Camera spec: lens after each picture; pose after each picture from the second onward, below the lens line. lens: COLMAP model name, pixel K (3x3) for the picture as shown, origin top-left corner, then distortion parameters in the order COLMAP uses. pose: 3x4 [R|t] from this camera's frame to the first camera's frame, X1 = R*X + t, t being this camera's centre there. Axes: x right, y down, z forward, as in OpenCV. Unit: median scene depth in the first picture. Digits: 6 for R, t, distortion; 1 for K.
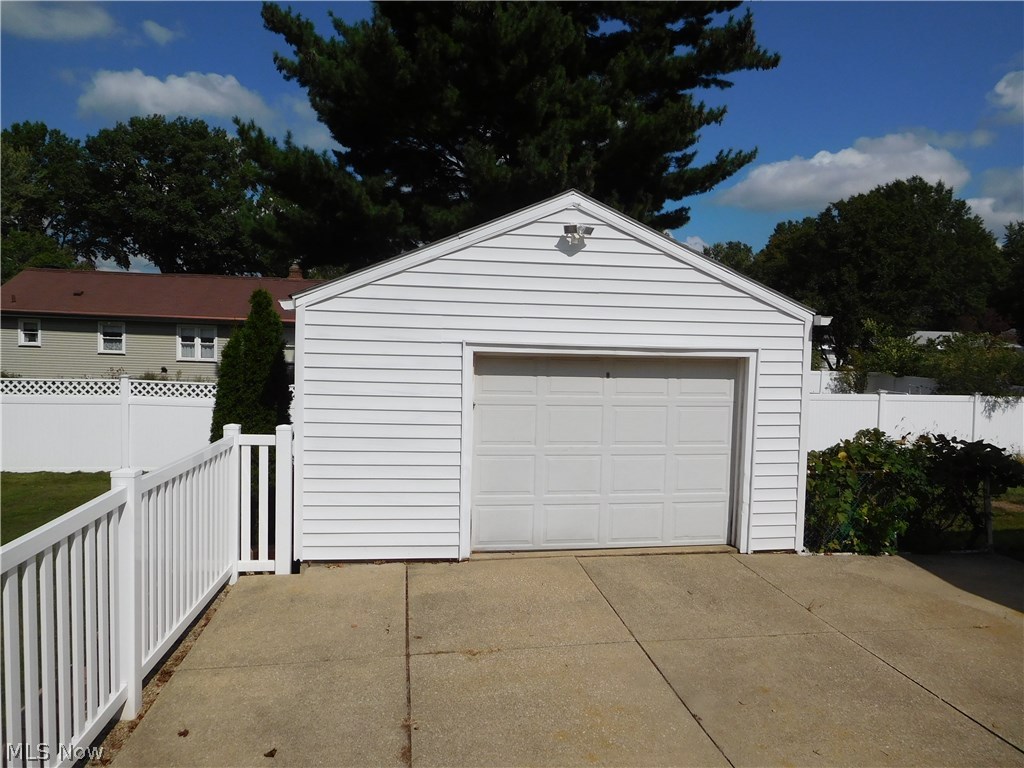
lens RADIAL K [[750.6, 0, 512.0], [0, 750.6, 384.0], [0, 0, 1]] dist [-0.009910, -0.007179]
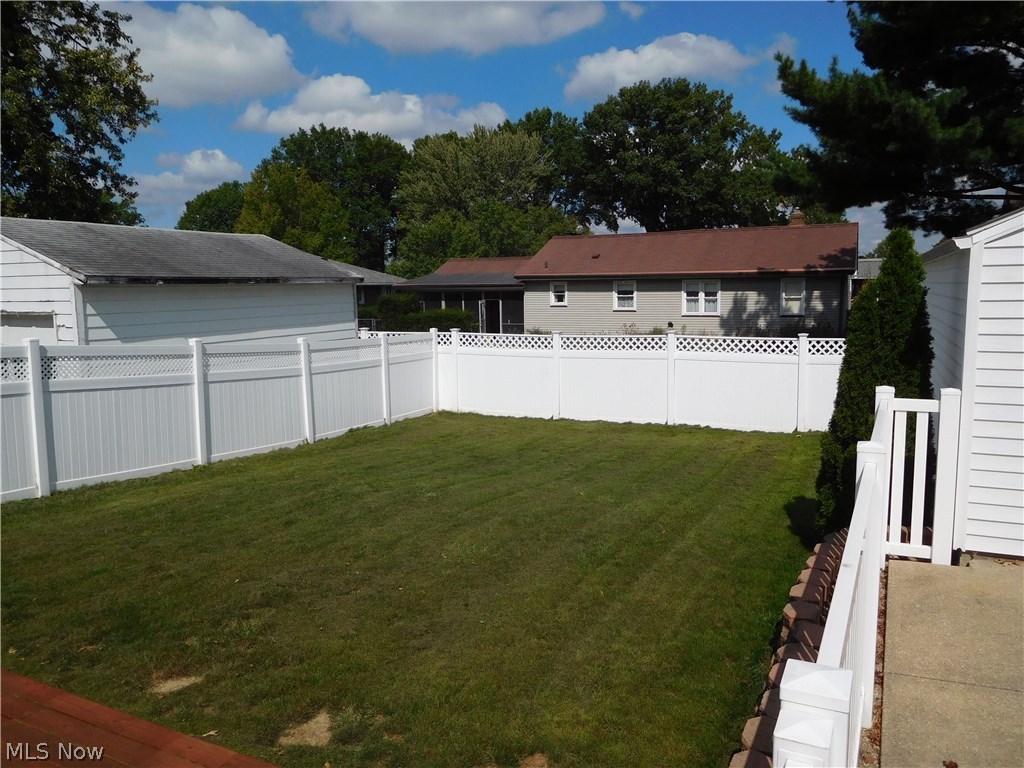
lens RADIAL K [[758.5, 0, 512.8], [0, 758.5, 375.4], [0, 0, 1]] dist [-0.006955, -0.005647]
pose [[0.825494, 0.022592, -0.563958, -0.084050], [0.005684, 0.998815, 0.048332, -0.001502], [0.564382, -0.043103, 0.824388, 0.010778]]
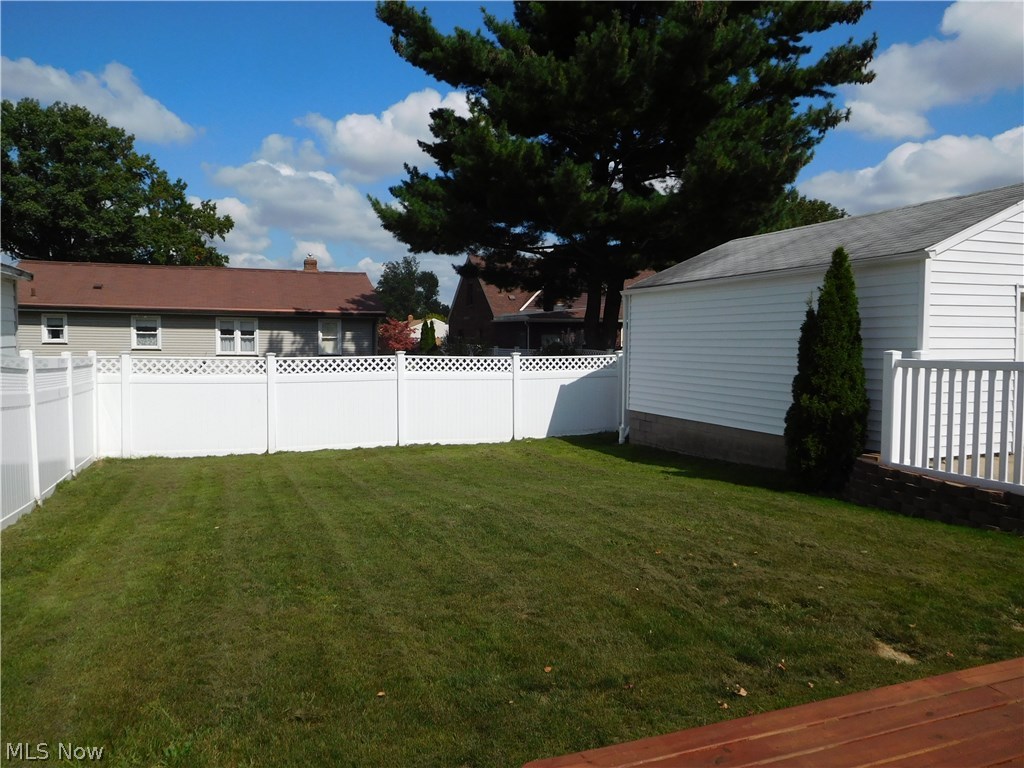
lens RADIAL K [[750.6, 0, 512.0], [0, 750.6, 384.0], [0, 0, 1]] dist [-0.009910, -0.007179]
pose [[0.979209, -0.034467, 0.199903, -0.449698], [0.034636, 0.999396, 0.002651, 0.028172], [-0.199873, 0.004328, 0.979812, -0.036840]]
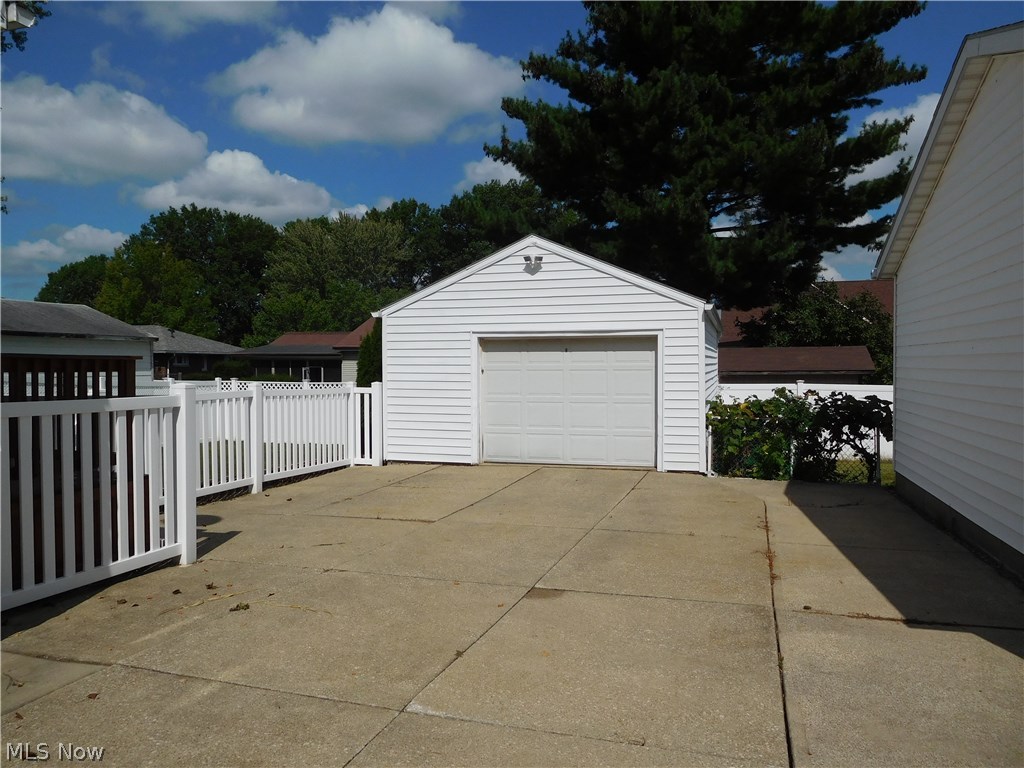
lens RADIAL K [[755.5, 0, 512.3], [0, 755.5, 388.4], [0, 0, 1]] dist [-0.017190, -0.007829]
pose [[0.900092, -0.016139, -0.435402, 0.281755], [-0.001473, 0.999195, -0.040081, 0.051553], [0.435698, 0.036718, 0.899343, -0.174403]]
